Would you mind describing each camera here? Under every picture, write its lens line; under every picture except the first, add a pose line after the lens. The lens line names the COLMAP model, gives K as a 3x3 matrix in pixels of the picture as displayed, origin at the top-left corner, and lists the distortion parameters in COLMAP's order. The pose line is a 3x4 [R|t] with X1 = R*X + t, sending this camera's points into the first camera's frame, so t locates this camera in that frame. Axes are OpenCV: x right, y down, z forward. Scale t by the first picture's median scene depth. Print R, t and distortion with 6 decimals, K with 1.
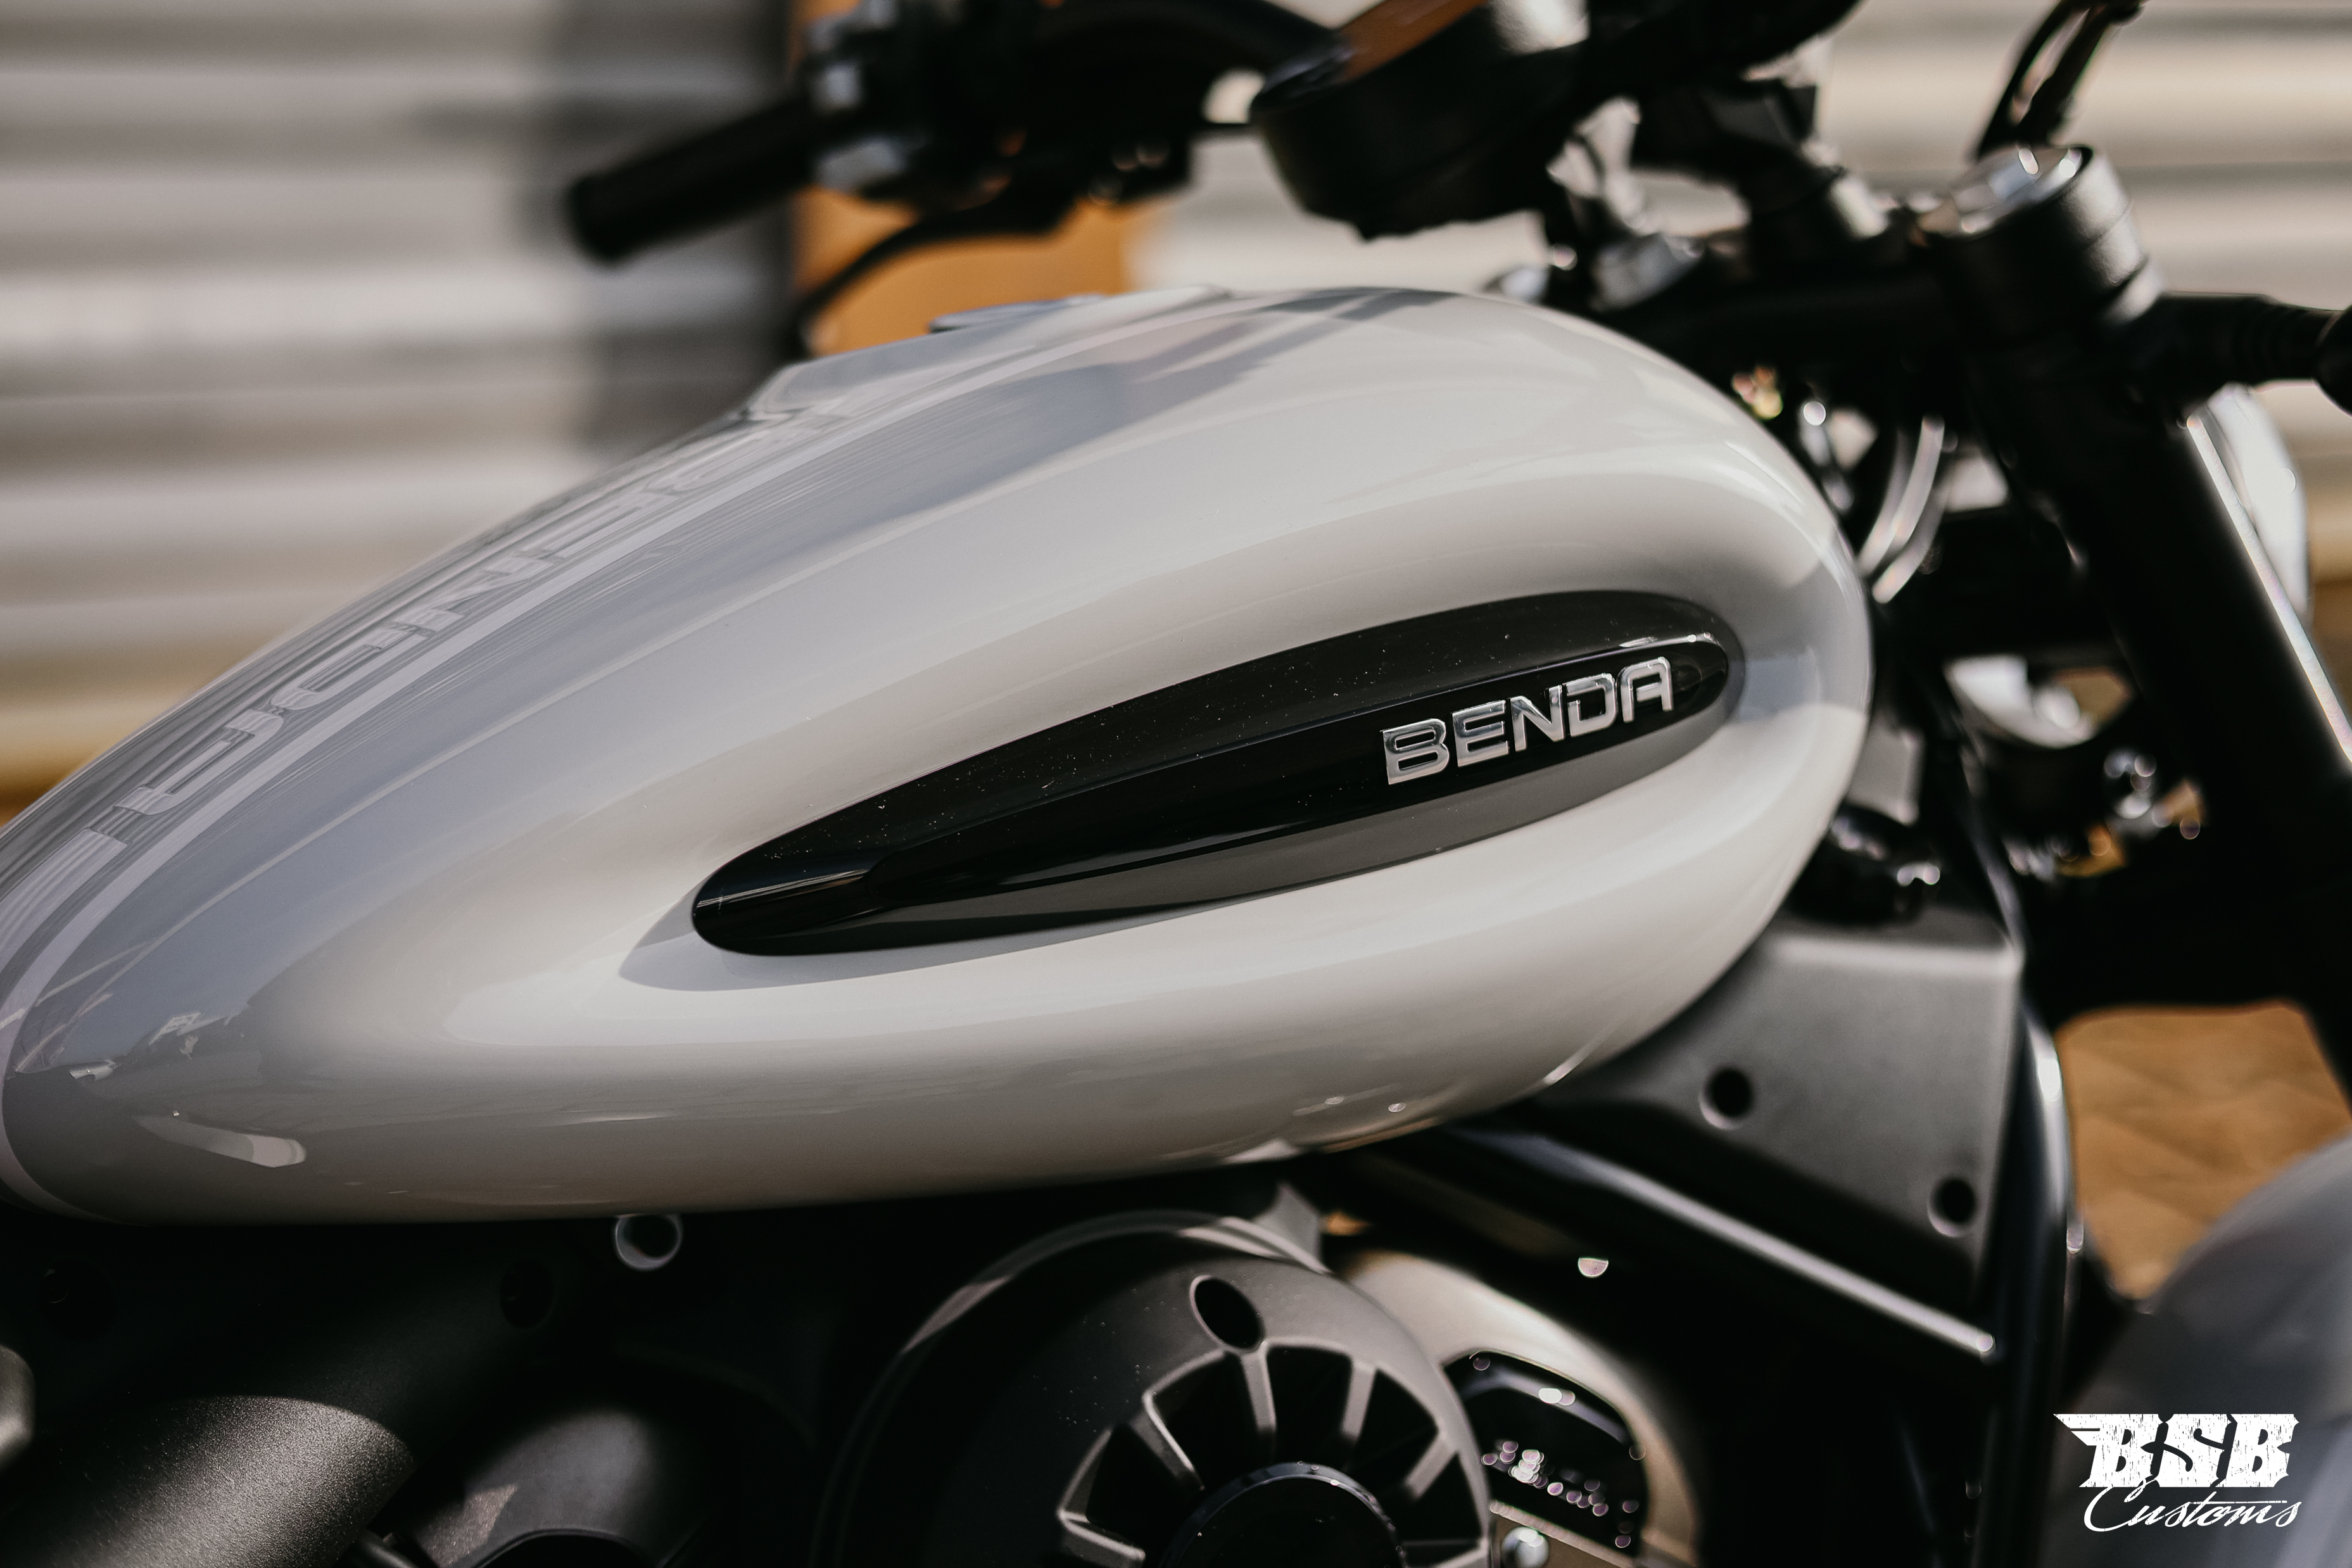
lens RADIAL K [[3552.2, 0, 1176.0], [0, 3552.2, 784.0], [0, 0, 1]] dist [0.040125, -0.116118]
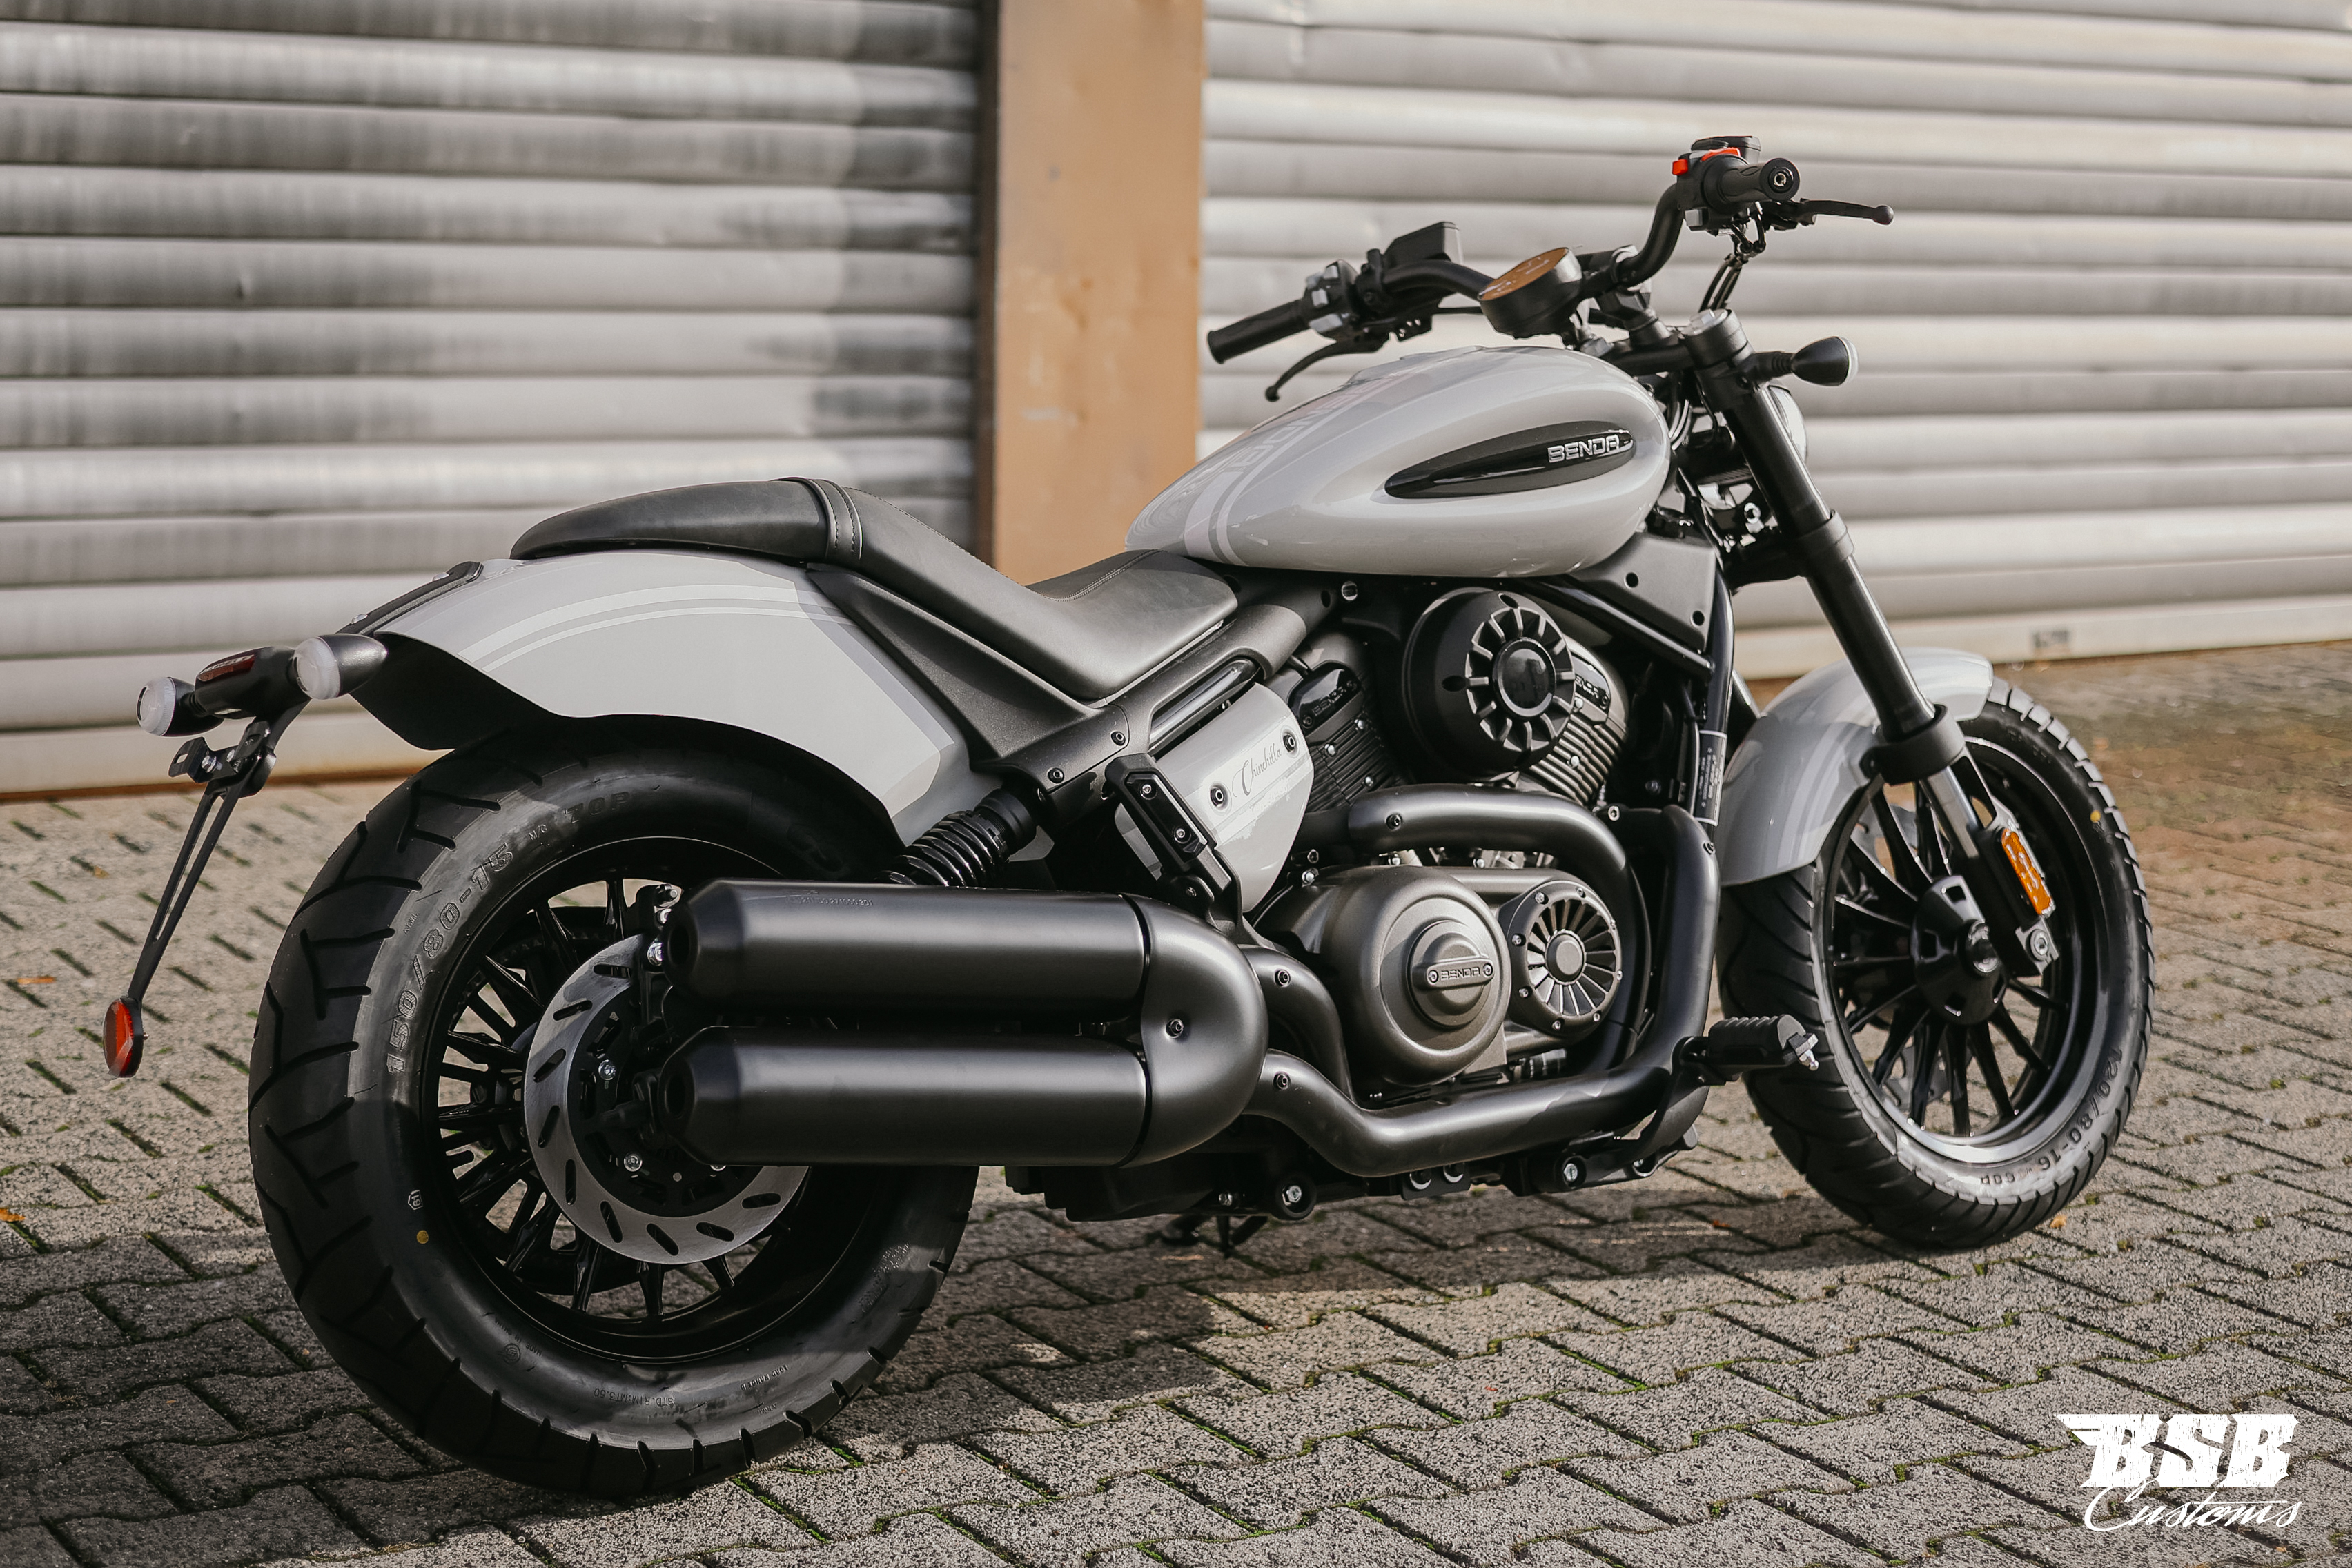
lens RADIAL K [[3552.2, 0, 1176.0], [0, 3552.2, 784.0], [0, 0, 1]] dist [0.040125, -0.116118]
pose [[0.998364, -0.006871, 0.056765, -0.460968], [0.011475, 0.996634, -0.081174, 0.533540], [-0.056016, 0.081693, 0.995082, -2.275385]]
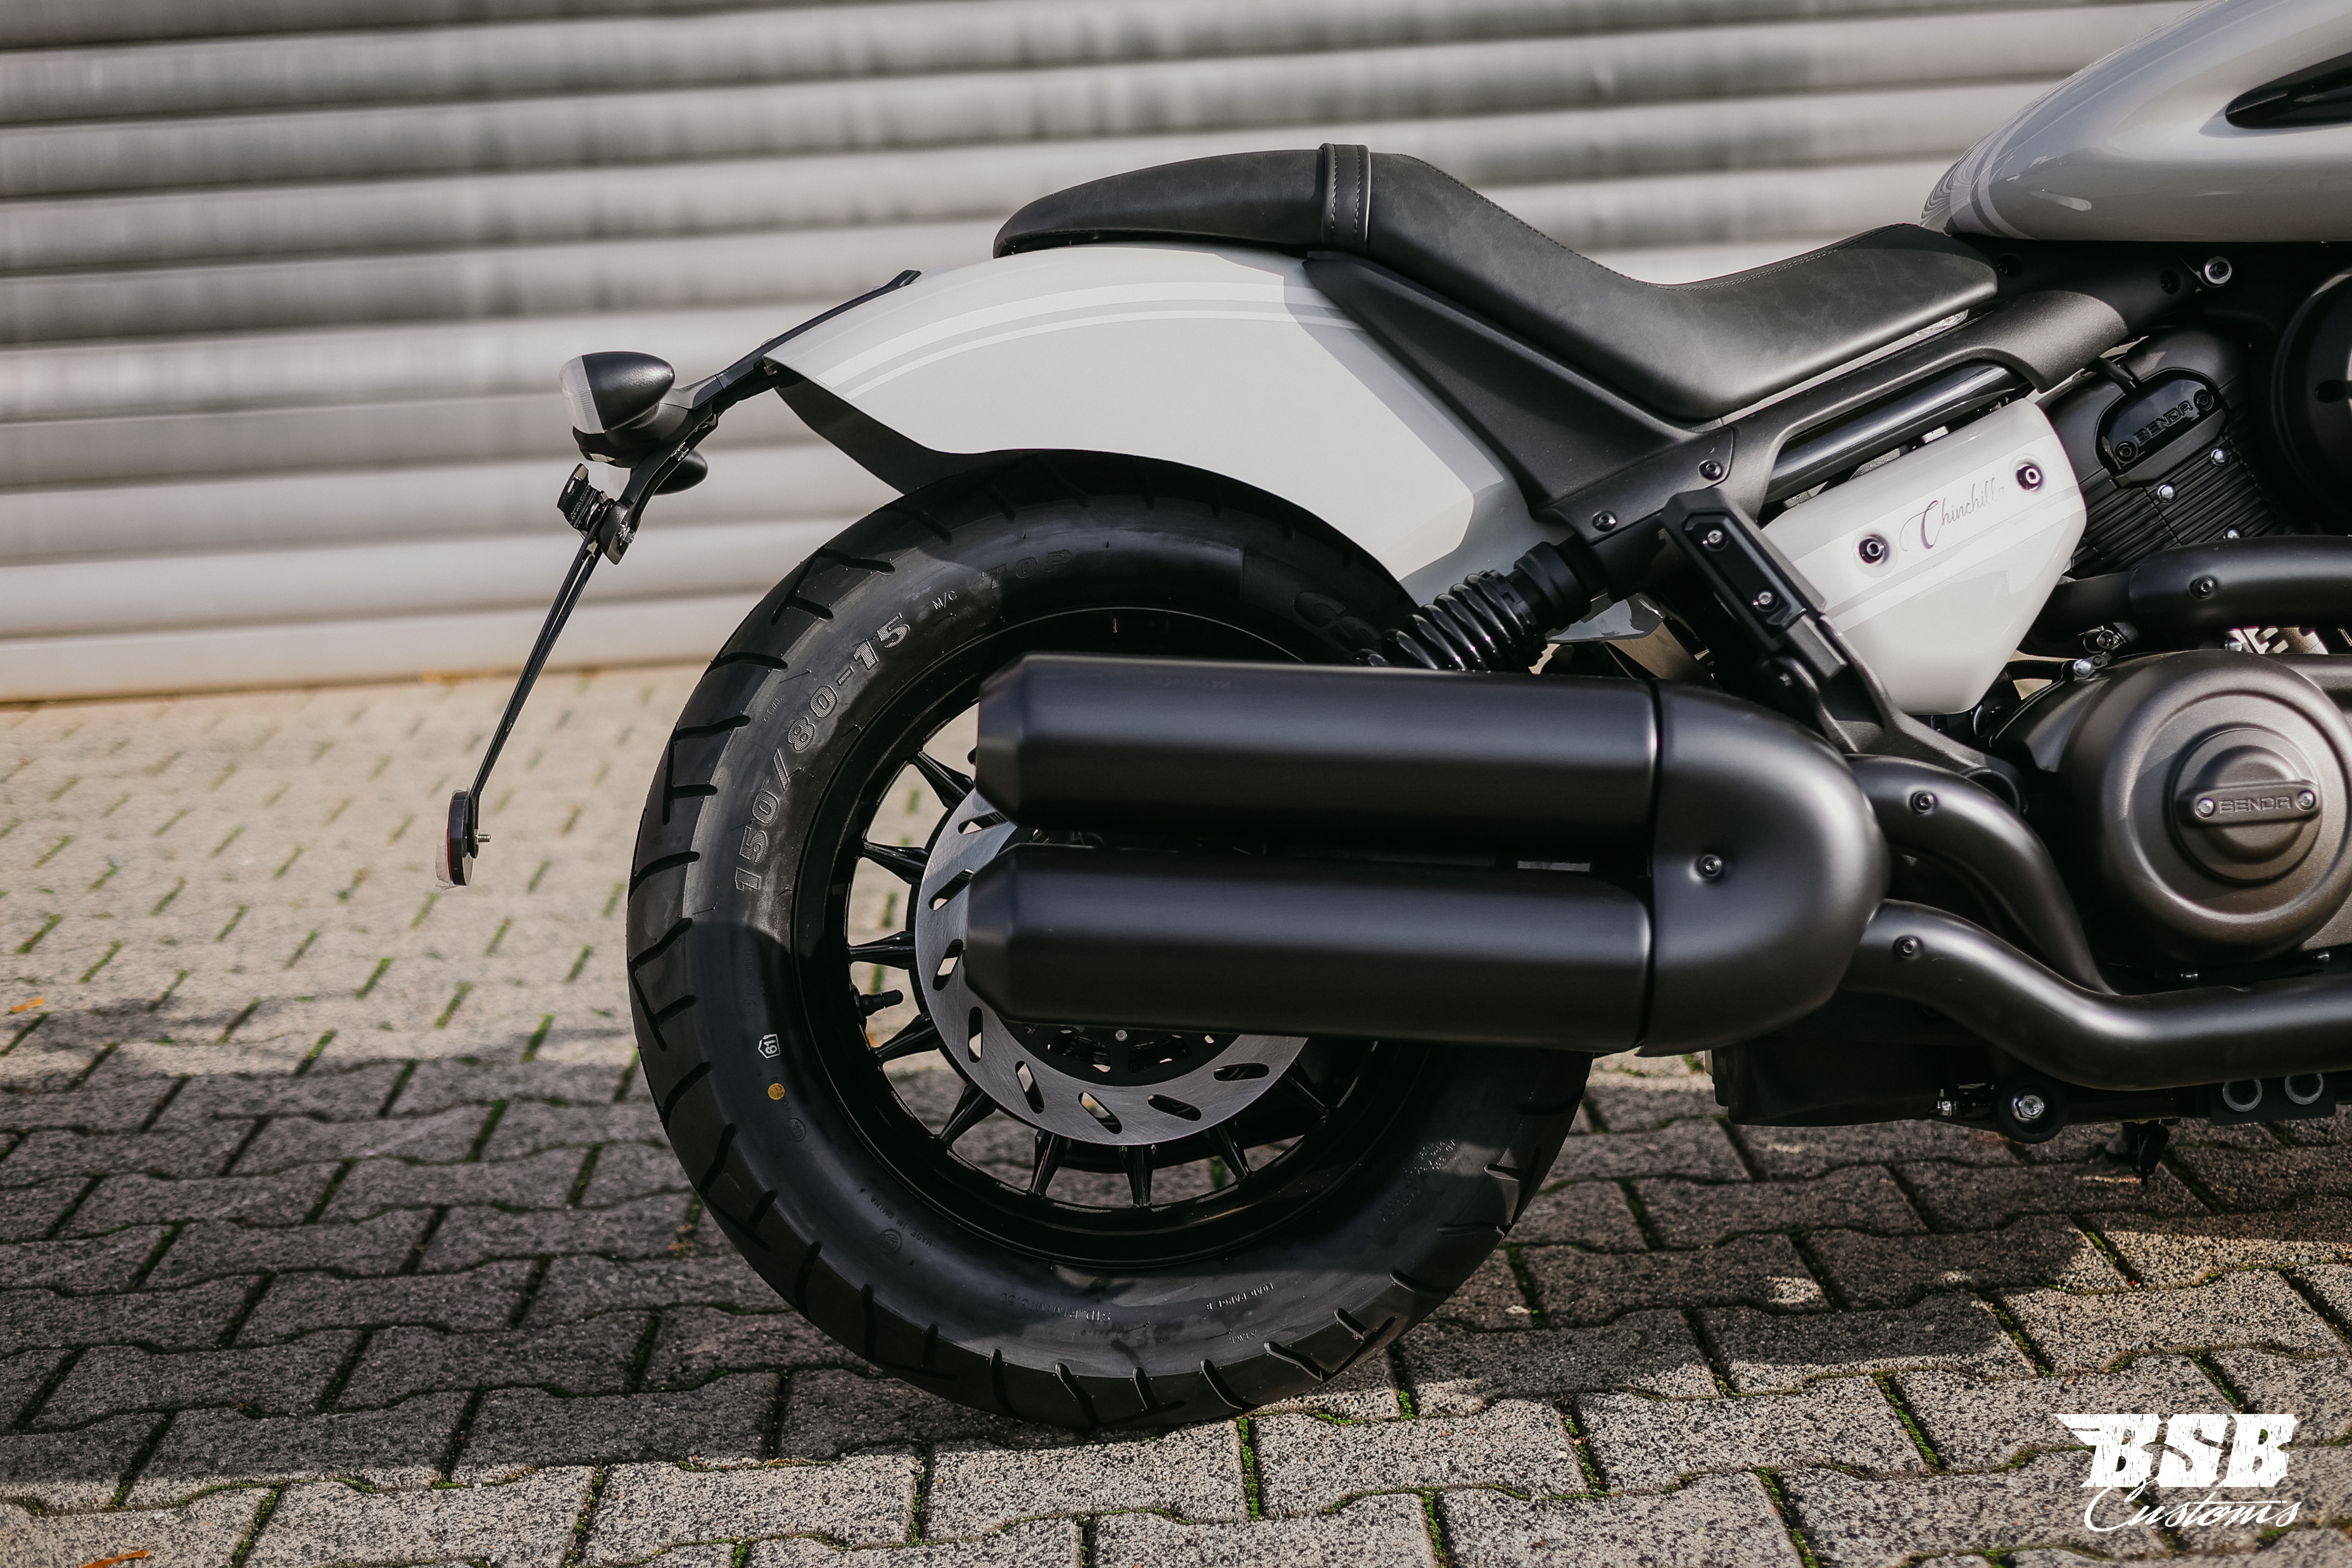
lens RADIAL K [[3552.2, 0, 1176.0], [0, 3552.2, 784.0], [0, 0, 1]] dist [0.040125, -0.116118]
pose [[0.899968, 0.008834, -0.435867, 0.269390], [-0.026246, 0.999079, -0.033943, 0.527723], [0.435166, 0.041987, 0.899371, -1.457258]]
